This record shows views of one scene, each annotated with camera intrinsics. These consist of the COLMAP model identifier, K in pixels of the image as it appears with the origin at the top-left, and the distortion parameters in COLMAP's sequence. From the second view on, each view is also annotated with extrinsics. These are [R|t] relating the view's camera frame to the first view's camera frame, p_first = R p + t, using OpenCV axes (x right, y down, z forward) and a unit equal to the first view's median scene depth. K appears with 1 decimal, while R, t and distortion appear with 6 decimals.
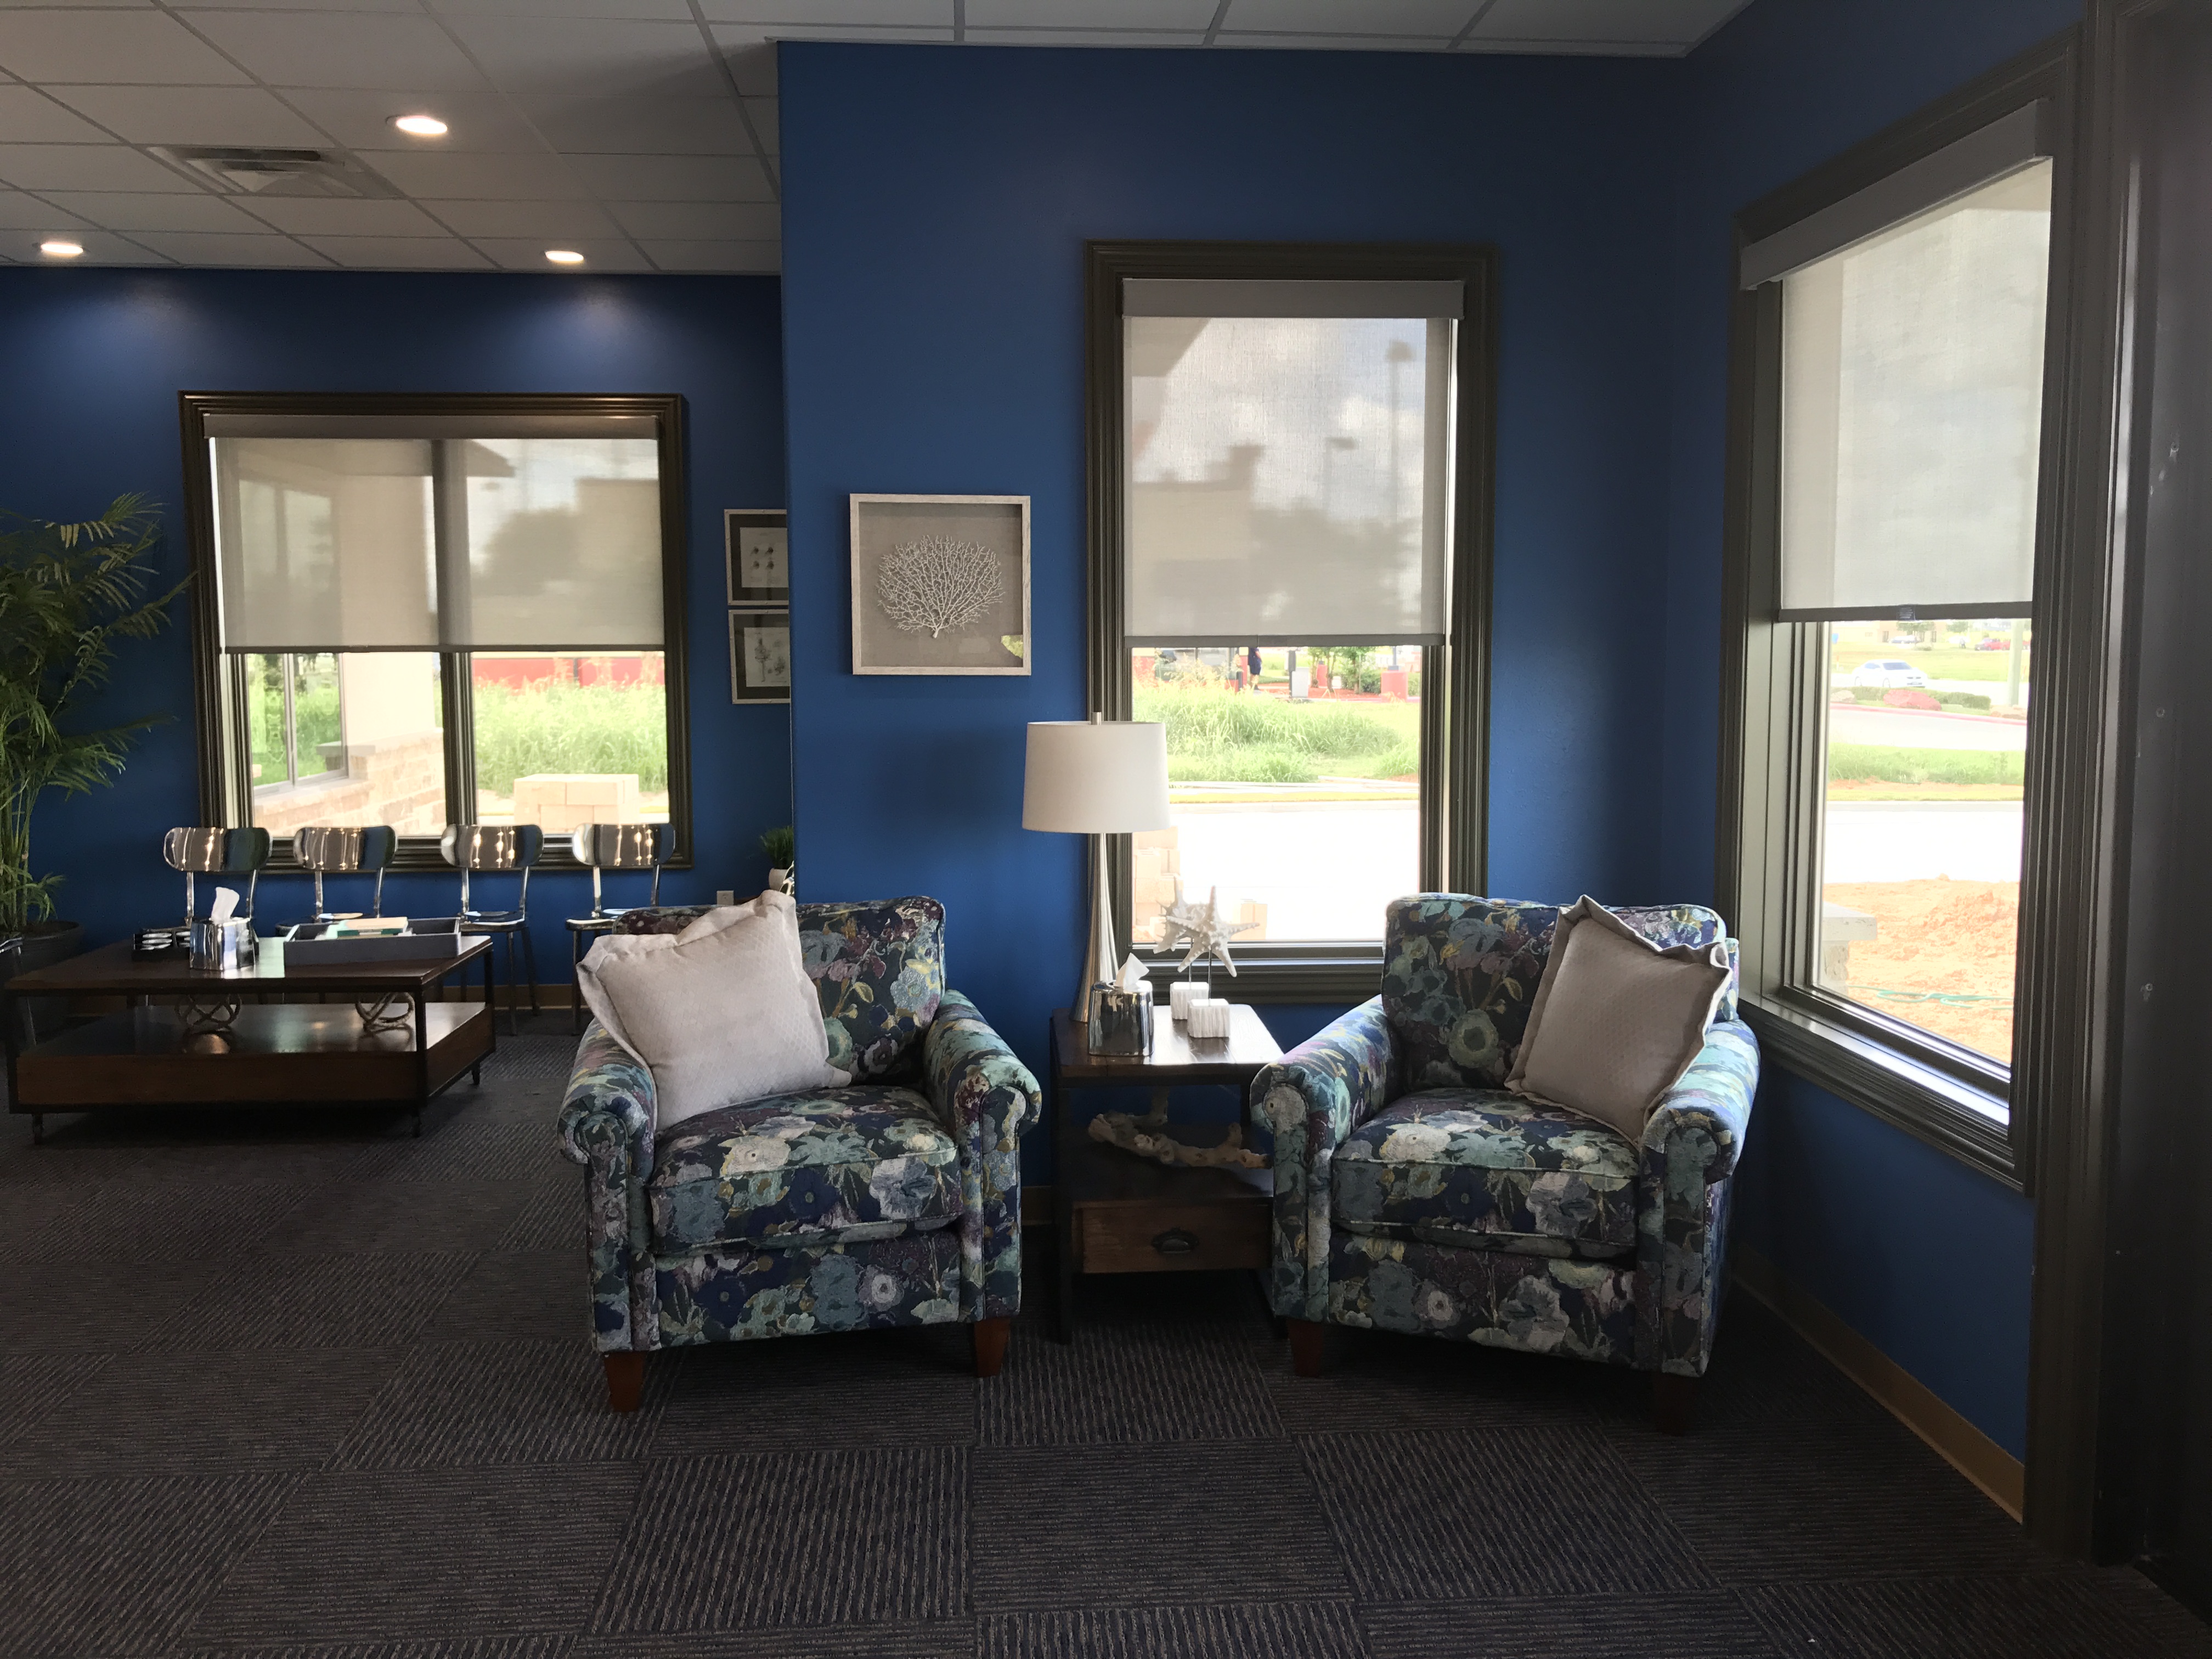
lens RADIAL K [[1882.9, 0, 1095.4], [0, 1882.9, 797.4], [0, 0, 1]] dist [0.102721, -0.181648]
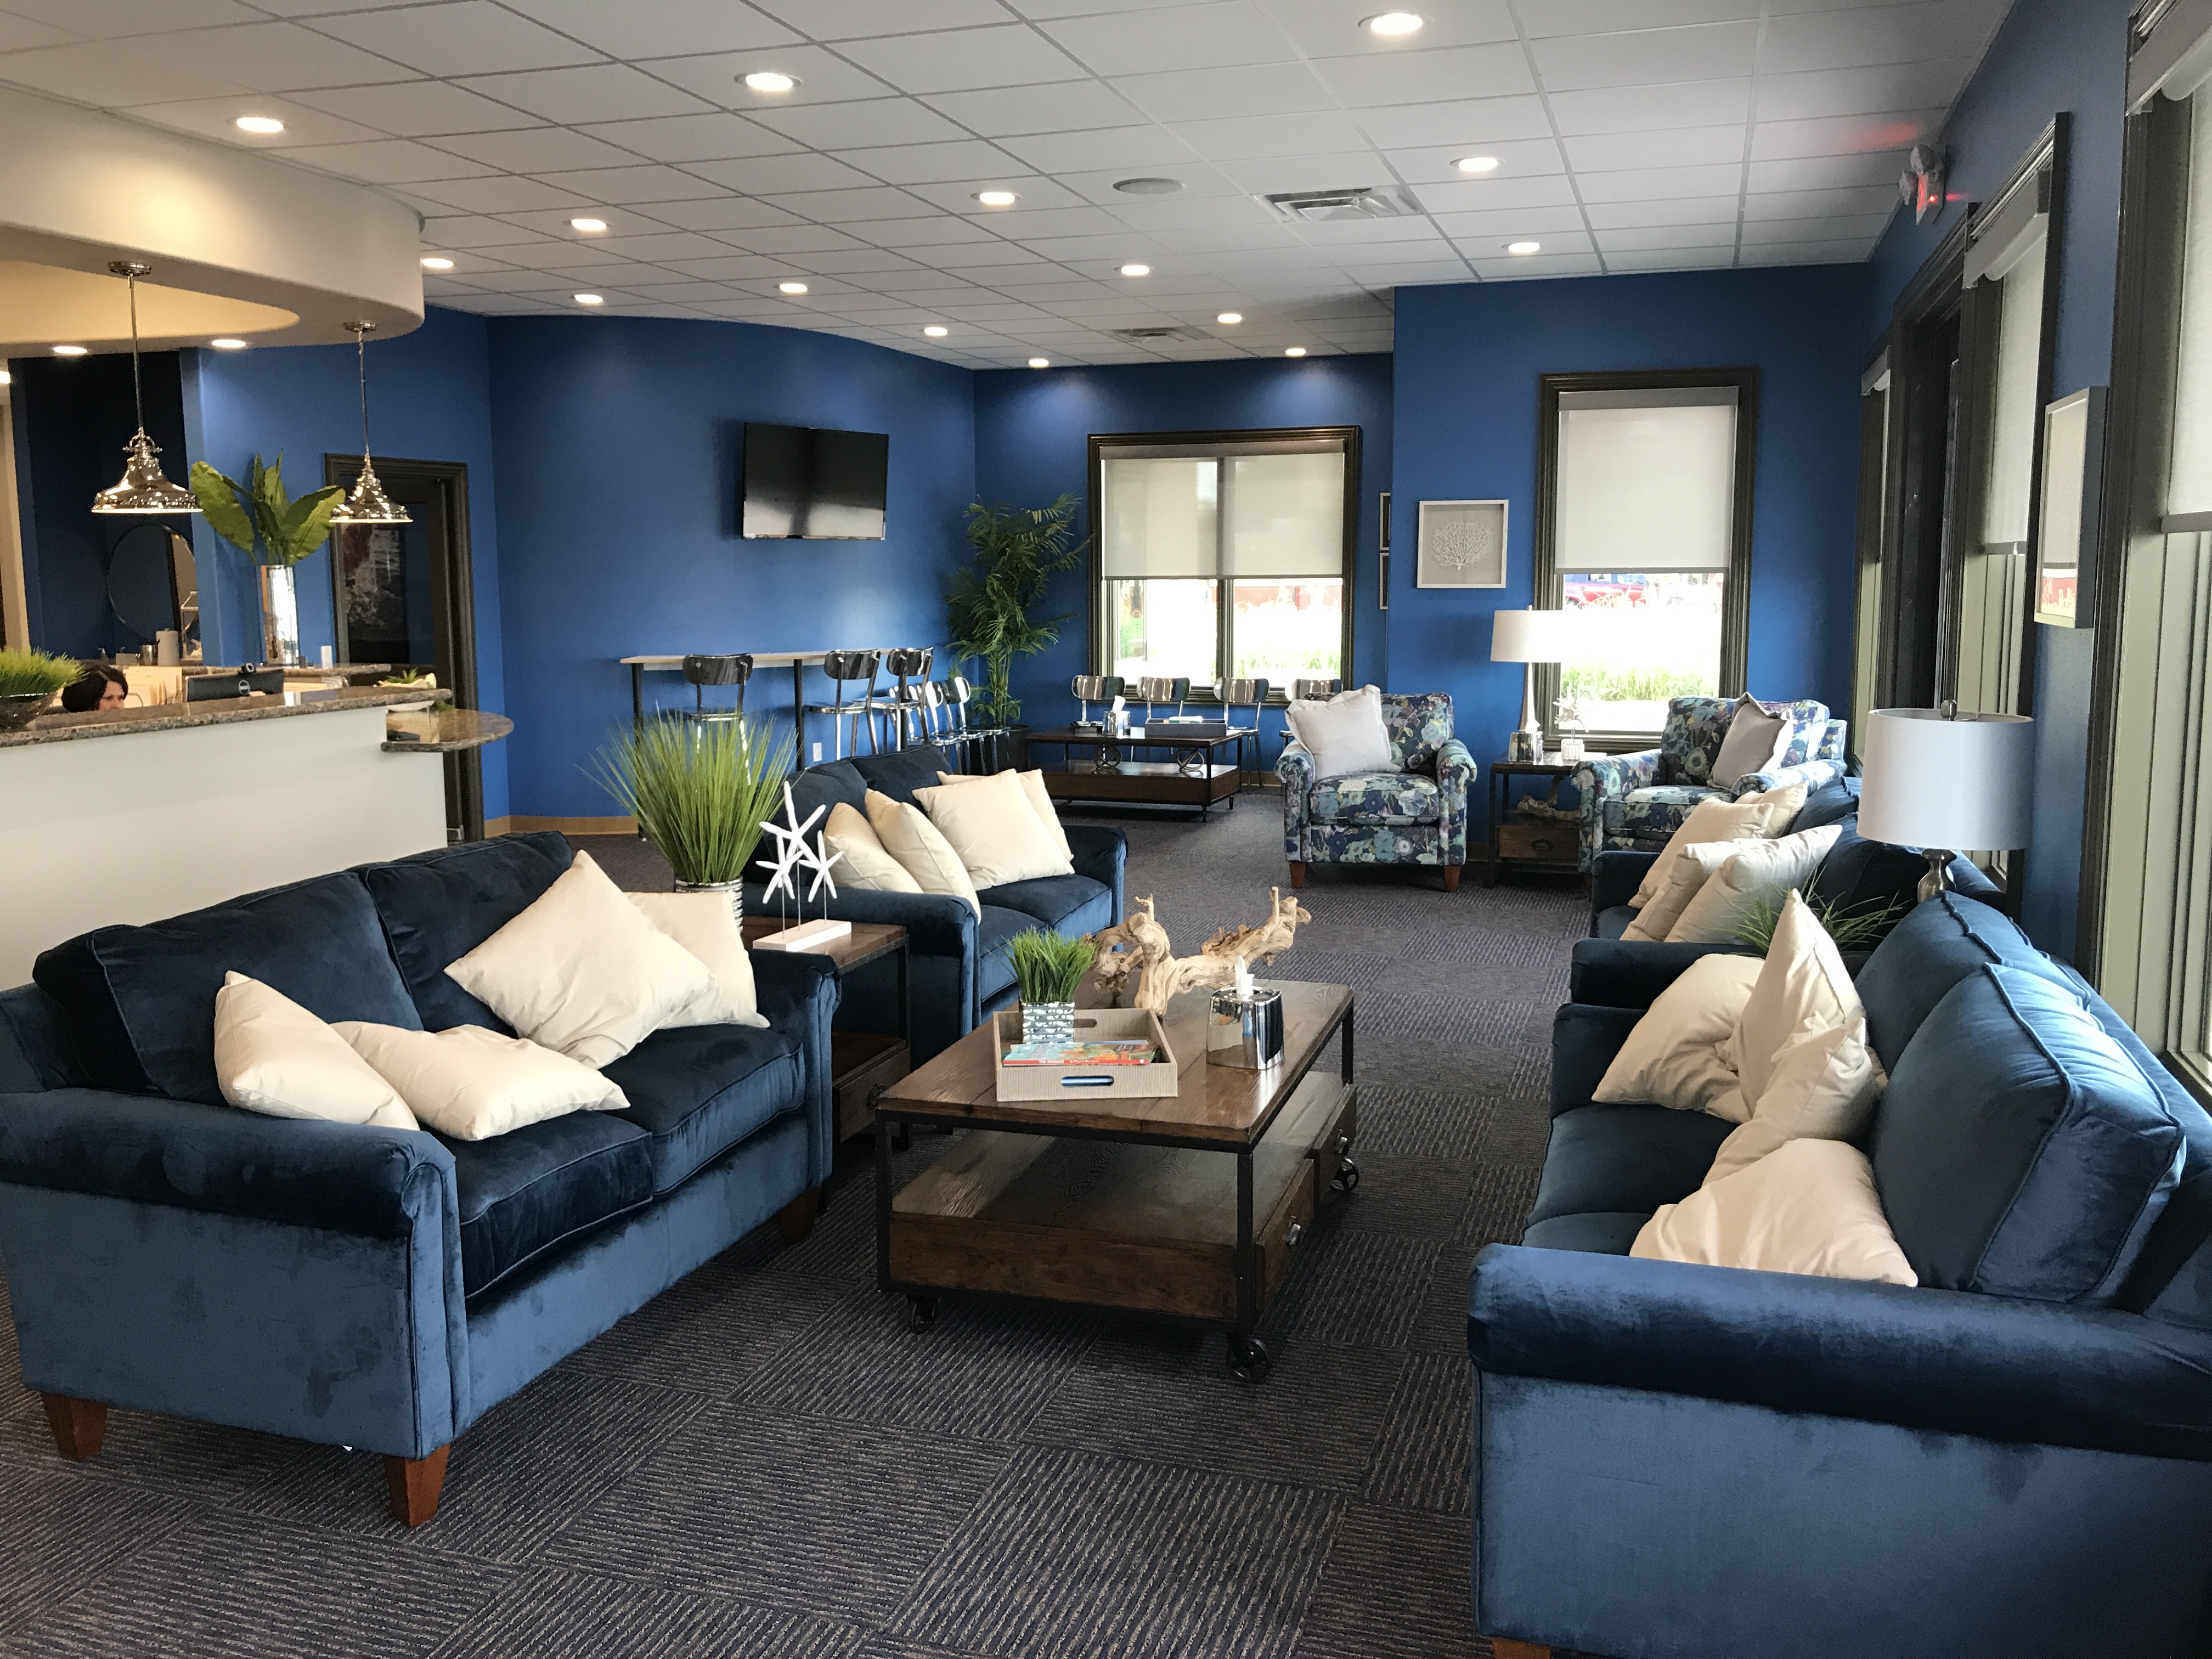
lens RADIAL K [[1882.9, 0, 1095.4], [0, 1882.9, 797.4], [0, 0, 1]] dist [0.102721, -0.181648]
pose [[0.931069, 0.045050, -0.362051, 0.329251], [-0.032294, 0.998628, 0.041212, 0.097625], [0.363411, -0.026679, 0.931247, -1.158235]]
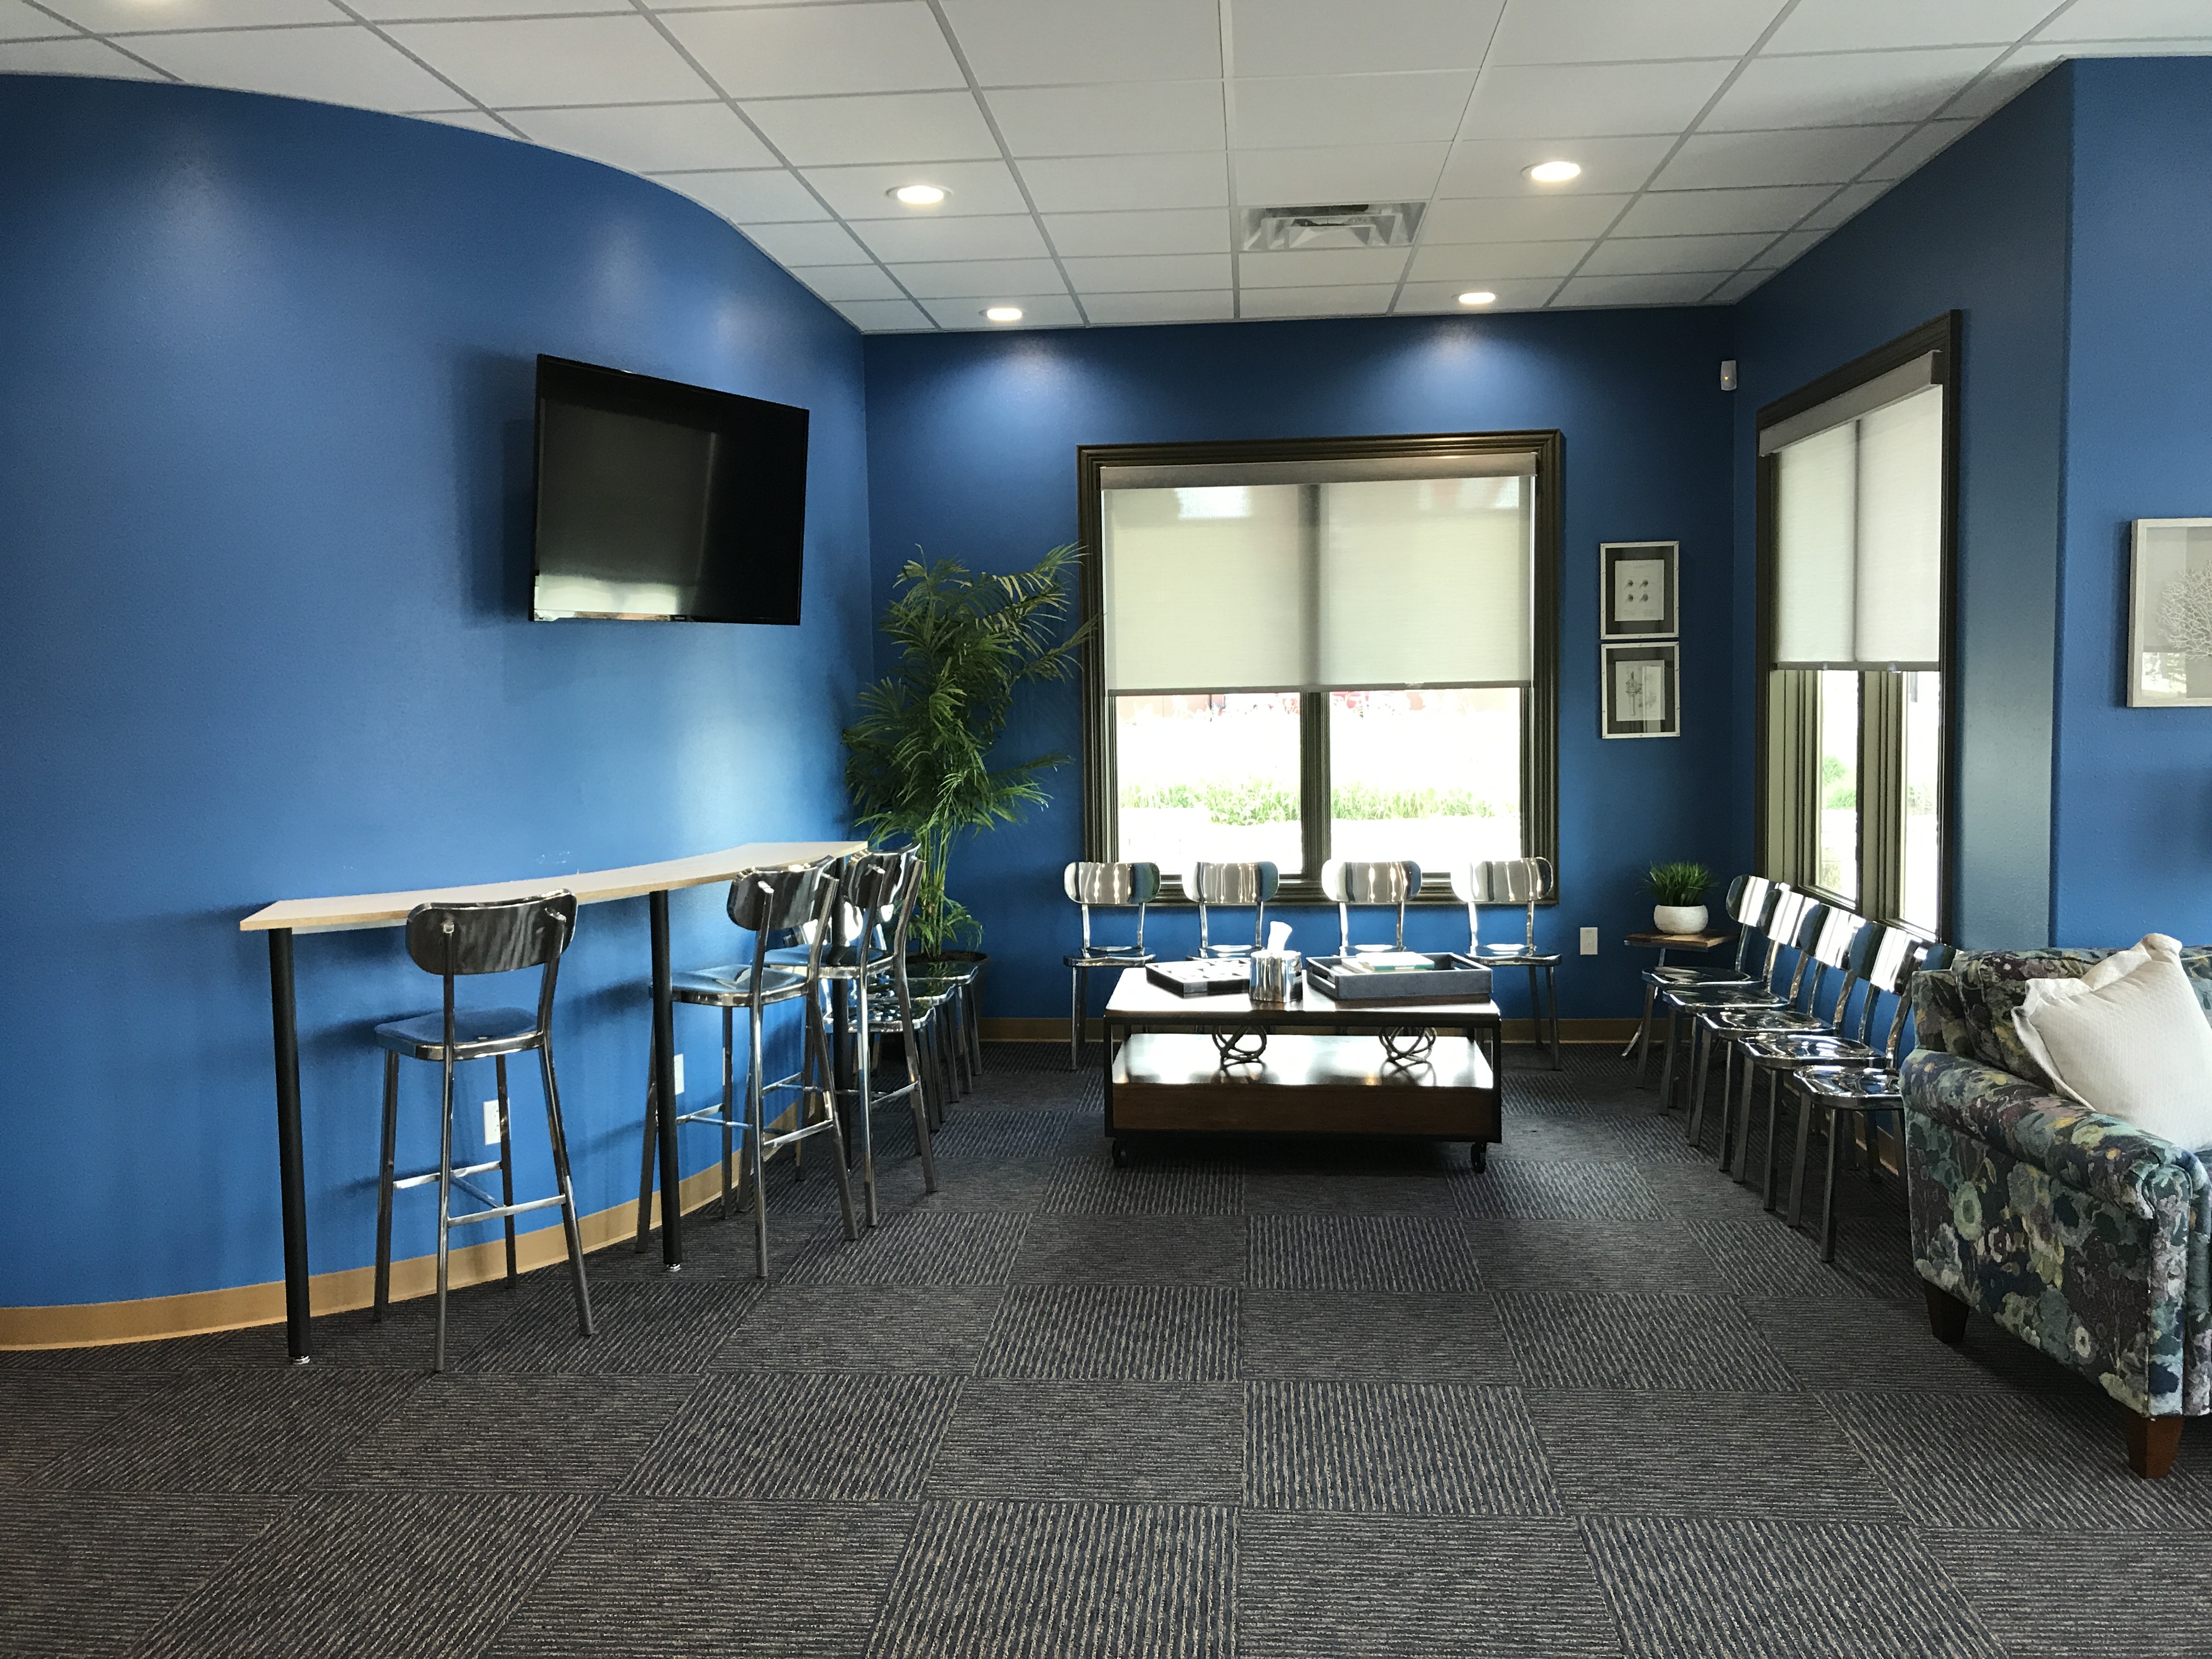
lens RADIAL K [[1882.9, 0, 1095.4], [0, 1882.9, 797.4], [0, 0, 1]] dist [0.102721, -0.181648]
pose [[0.986080, -0.002903, -0.166248, -0.509267], [-0.000504, 0.999791, -0.020446, 0.001112], [0.166273, 0.020245, 0.985872, -0.029141]]
